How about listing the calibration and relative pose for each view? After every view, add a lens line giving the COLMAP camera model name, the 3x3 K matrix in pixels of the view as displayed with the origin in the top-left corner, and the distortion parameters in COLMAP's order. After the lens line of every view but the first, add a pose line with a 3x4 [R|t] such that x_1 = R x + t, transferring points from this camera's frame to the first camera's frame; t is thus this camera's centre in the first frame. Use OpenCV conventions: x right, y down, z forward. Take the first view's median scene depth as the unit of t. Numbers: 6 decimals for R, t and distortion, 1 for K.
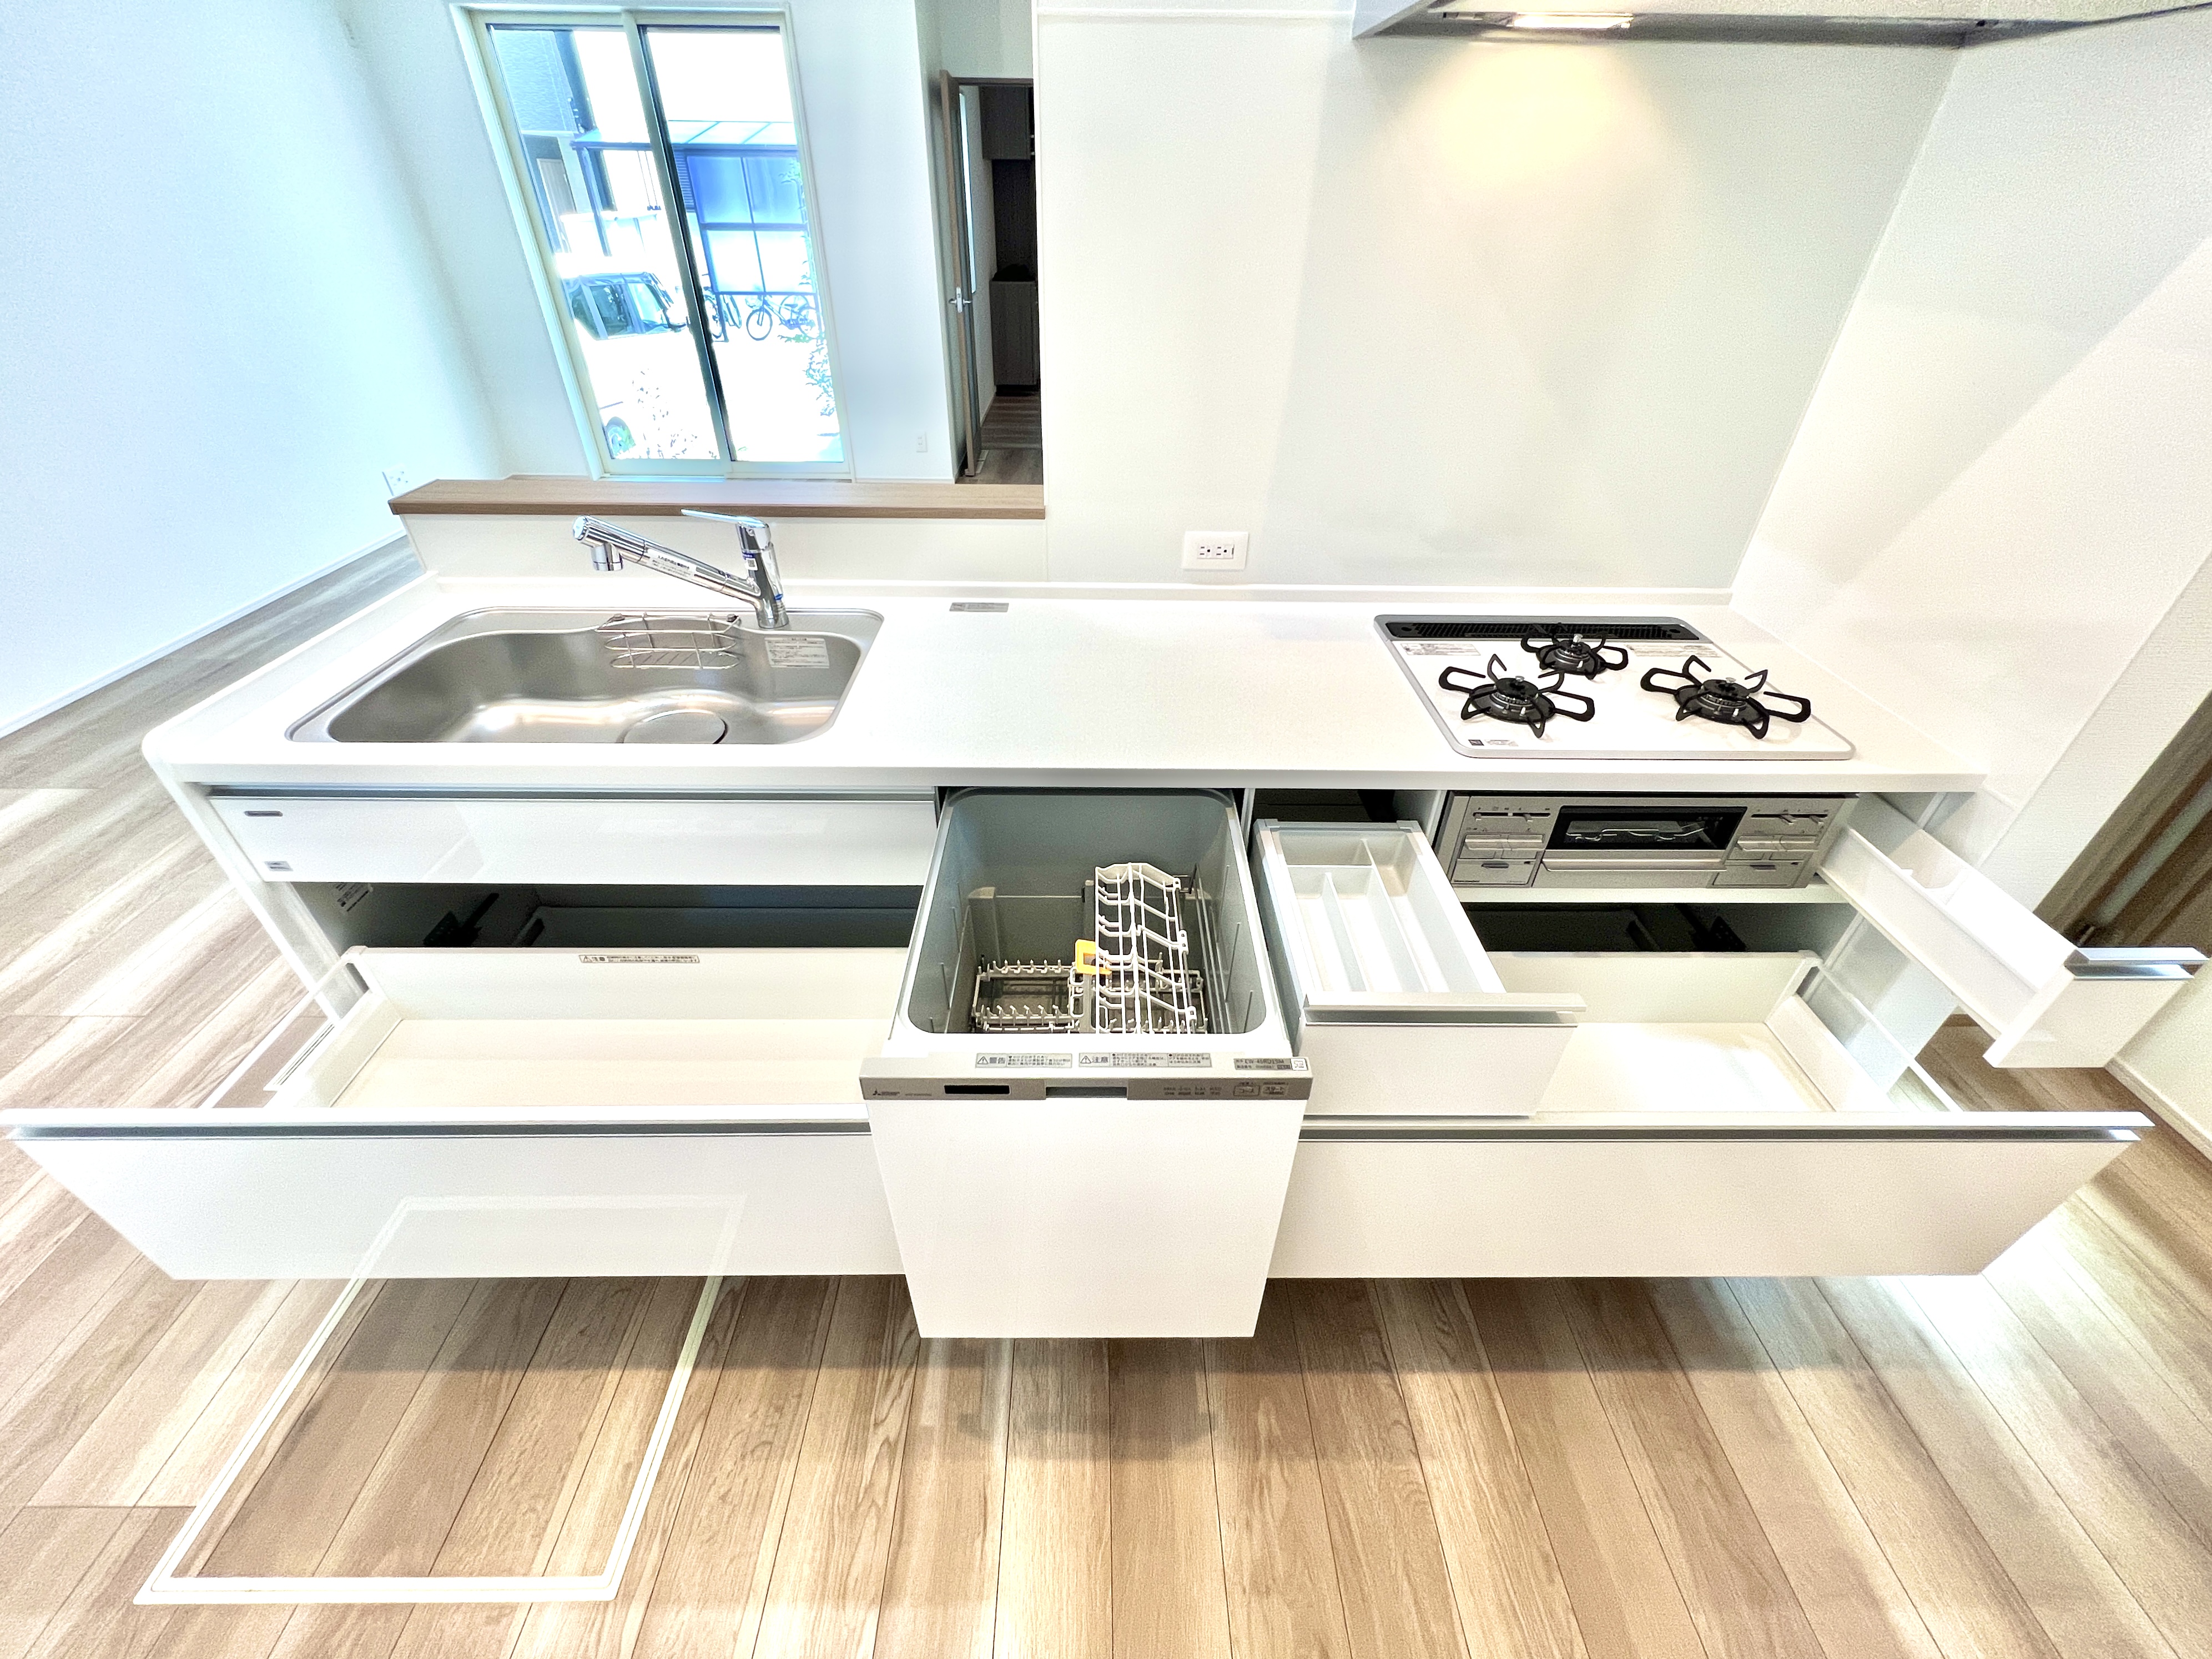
lens RADIAL K [[895.4, 0, 1106.0], [0, 895.4, 829.5], [0, 0, 1]] dist [-0.003990, 0.000407]
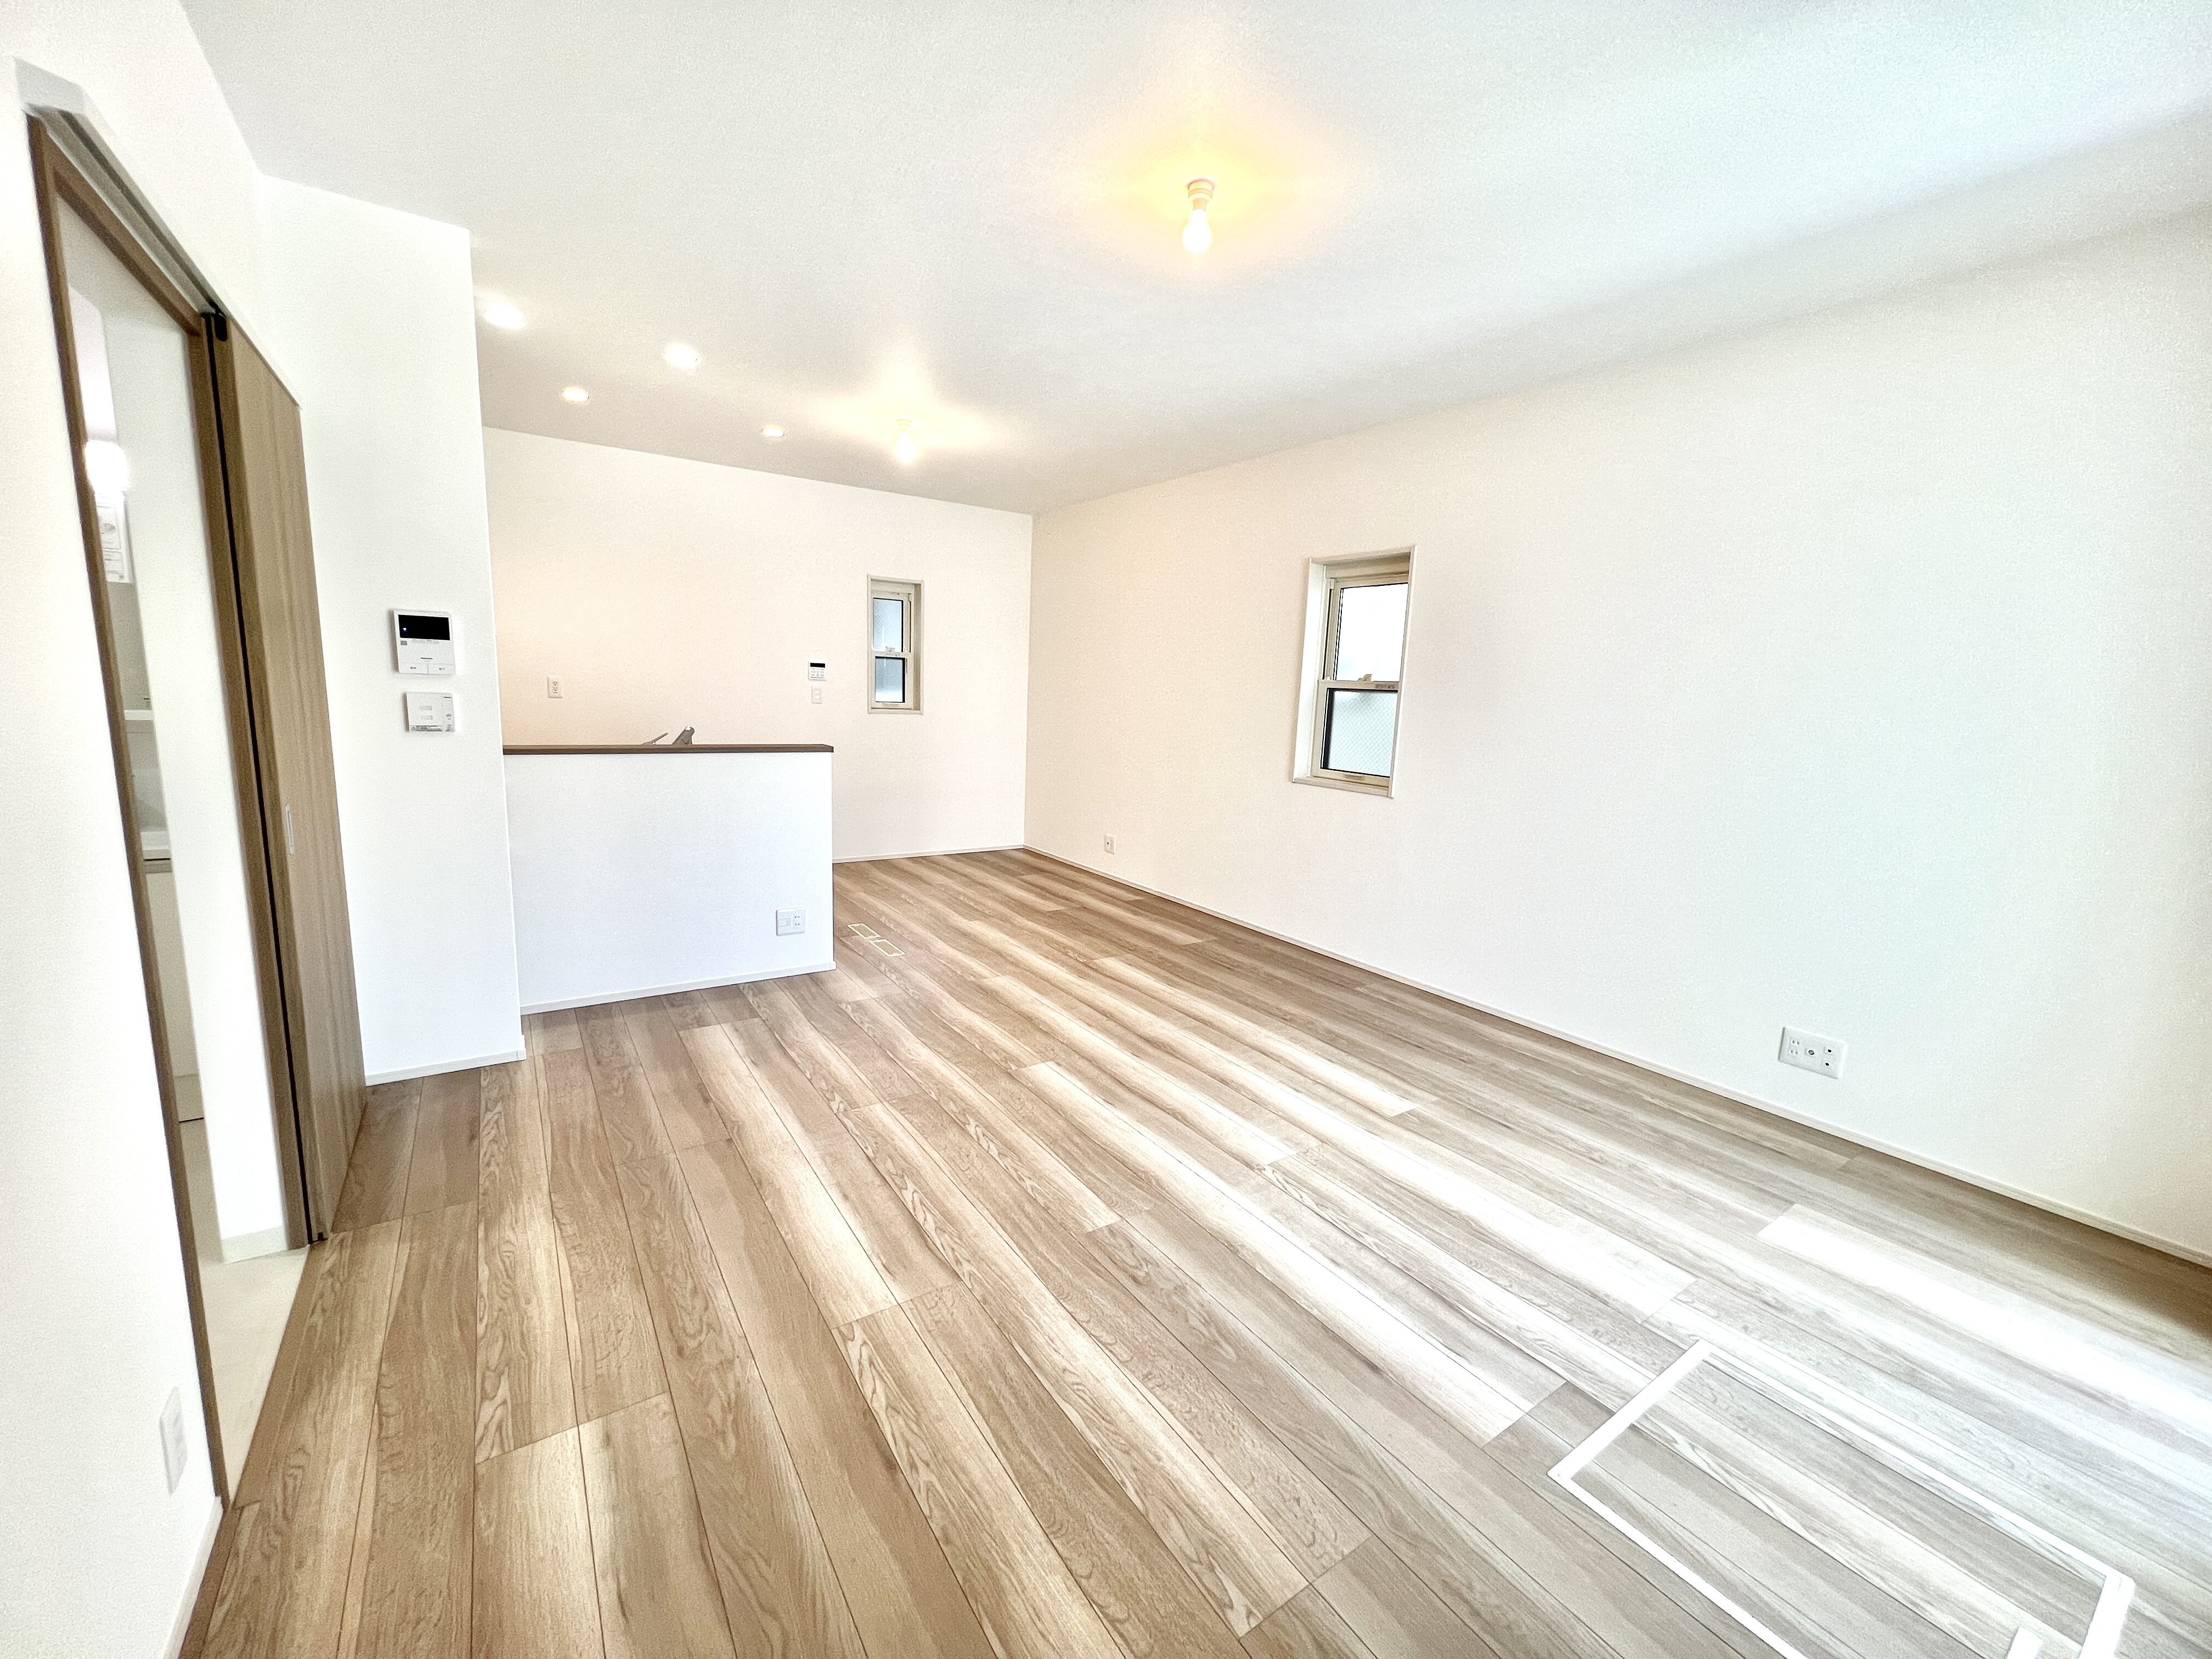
lens RADIAL K [[884.3, 0, 1101.8], [0, 884.3, 826.4], [0, 0, 1]] dist [-0.002479, 0.000221]
pose [[-0.829903, 0.039877, -0.556481, -0.082286], [-0.366656, 0.712806, 0.597889, -1.945520], [0.420505, 0.700227, -0.576938, 2.893796]]
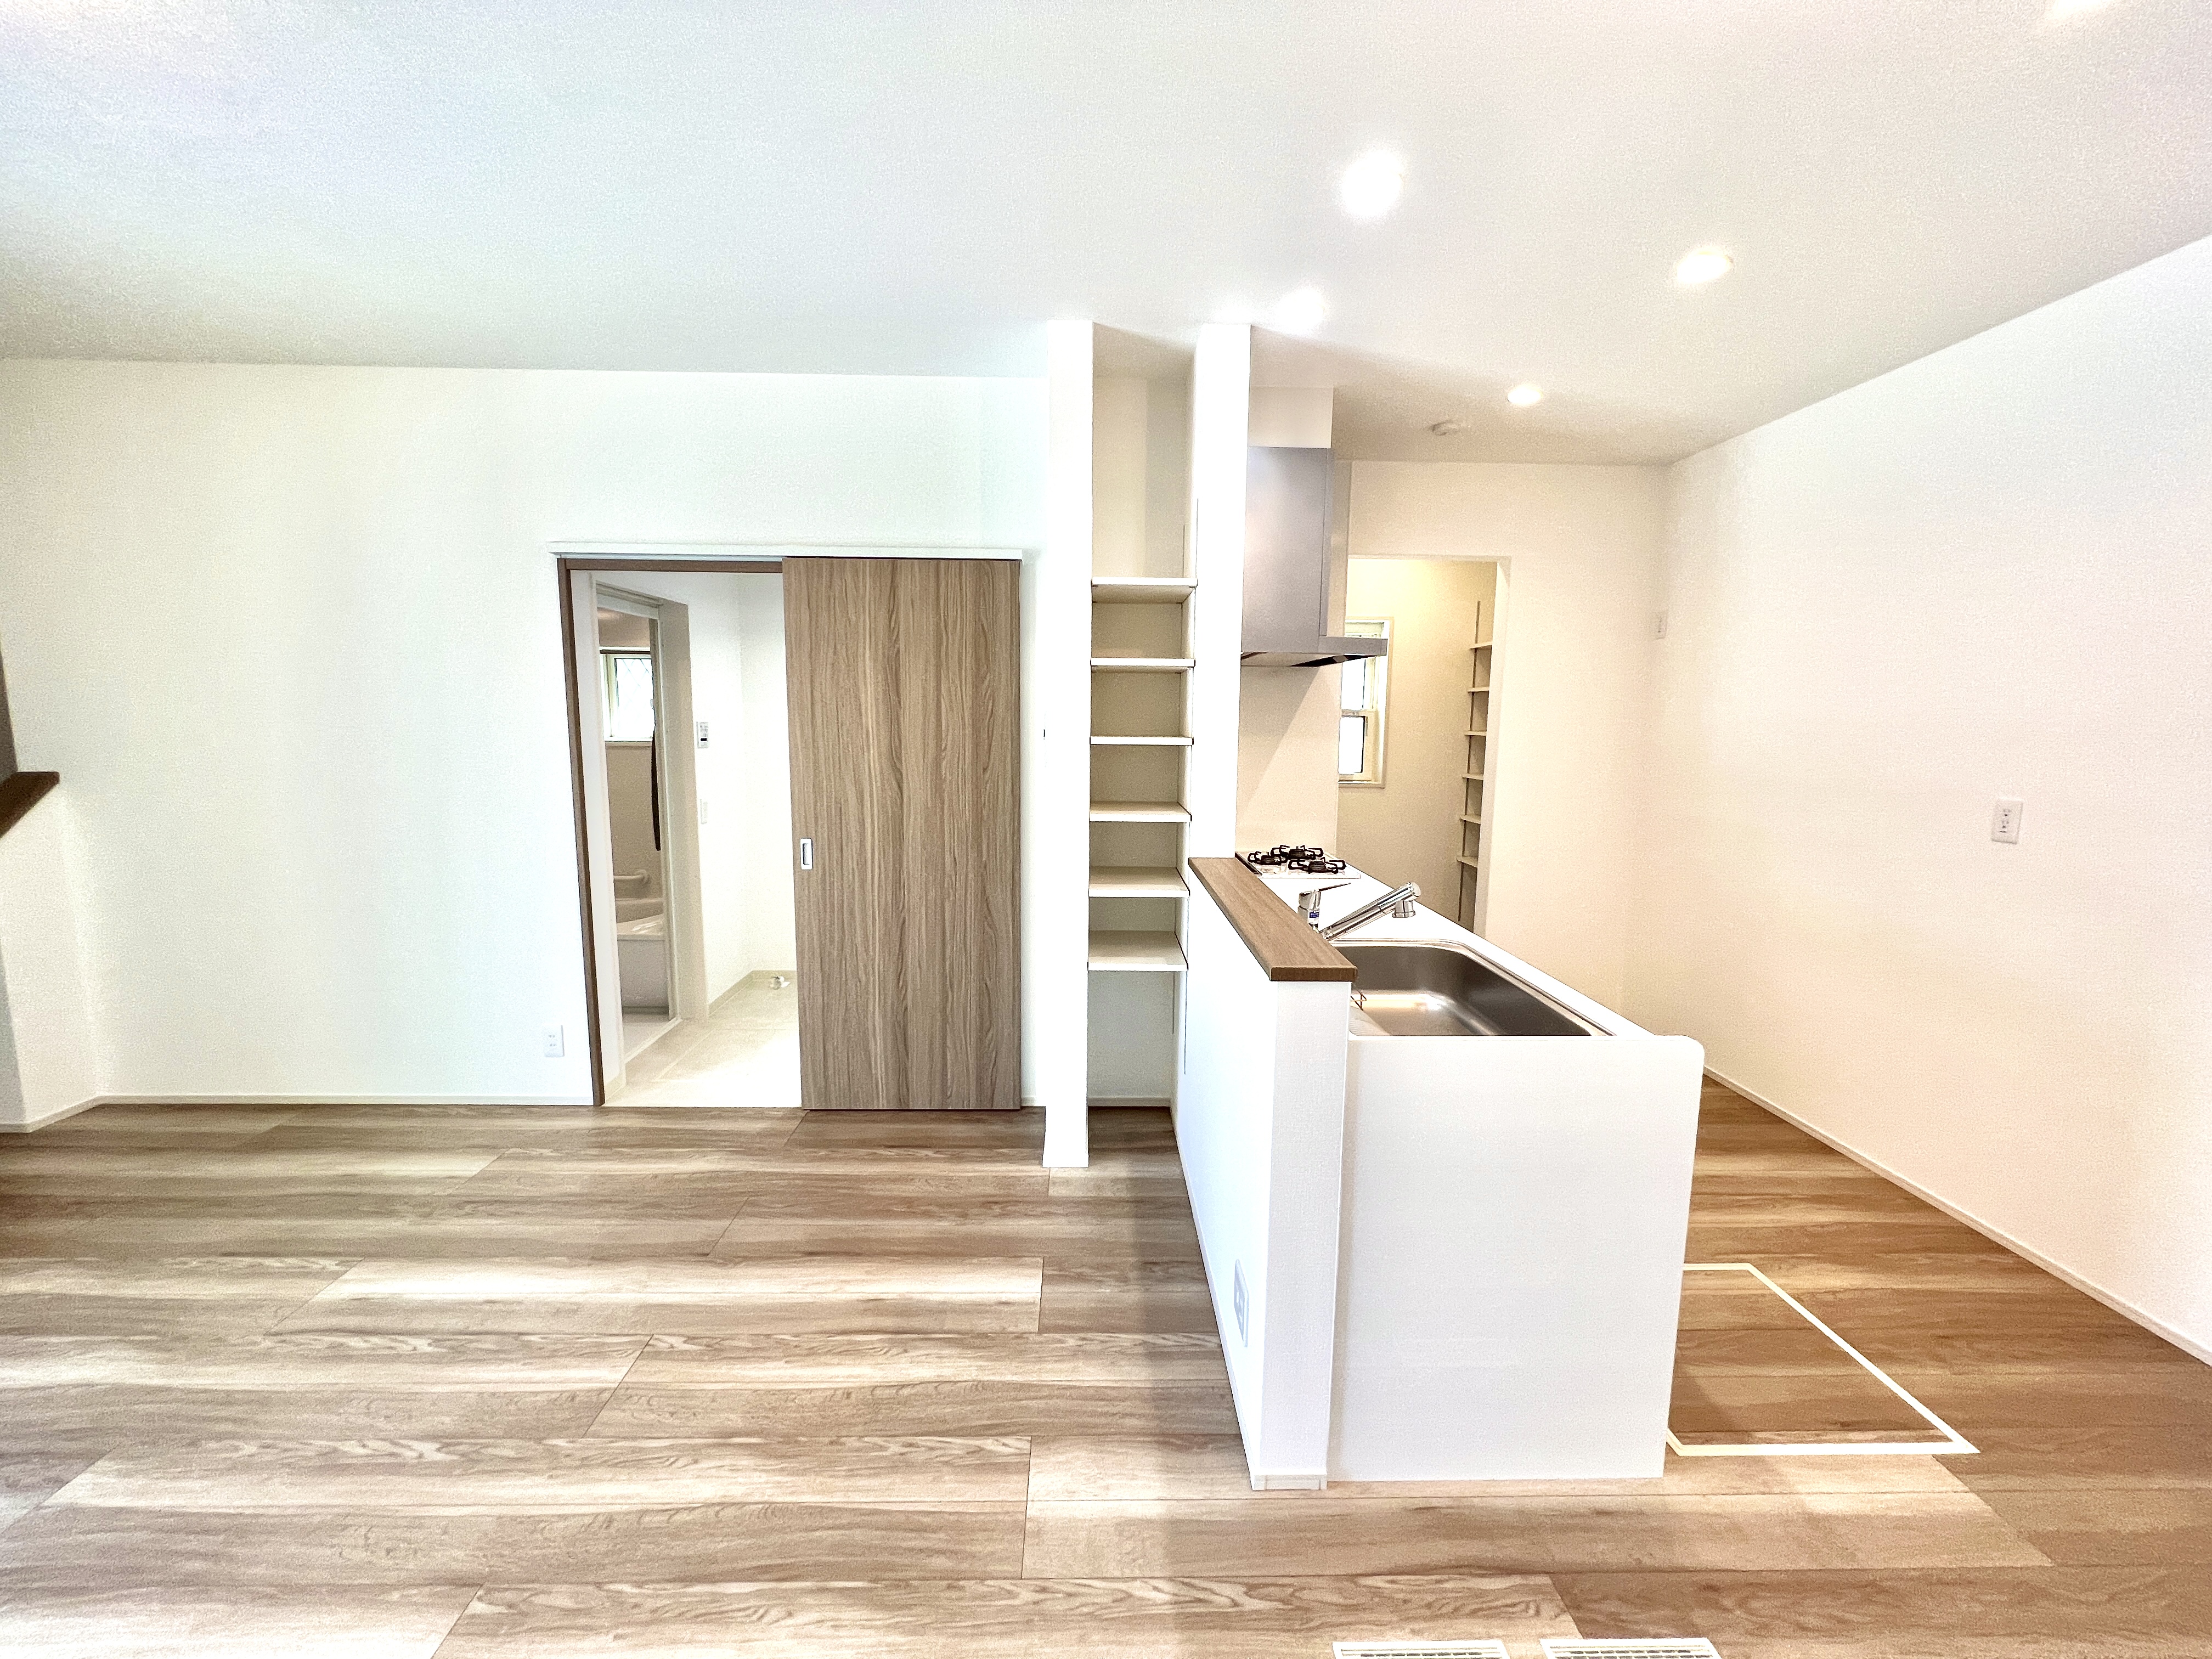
lens RADIAL K [[884.3, 0, 1101.8], [0, 884.3, 826.4], [0, 0, 1]] dist [-0.002479, 0.000221]
pose [[-0.008911, -0.140591, 0.990028, -1.721492], [0.572514, 0.811018, 0.120324, -0.760433], [-0.819847, 0.567877, 0.073263, 1.071411]]
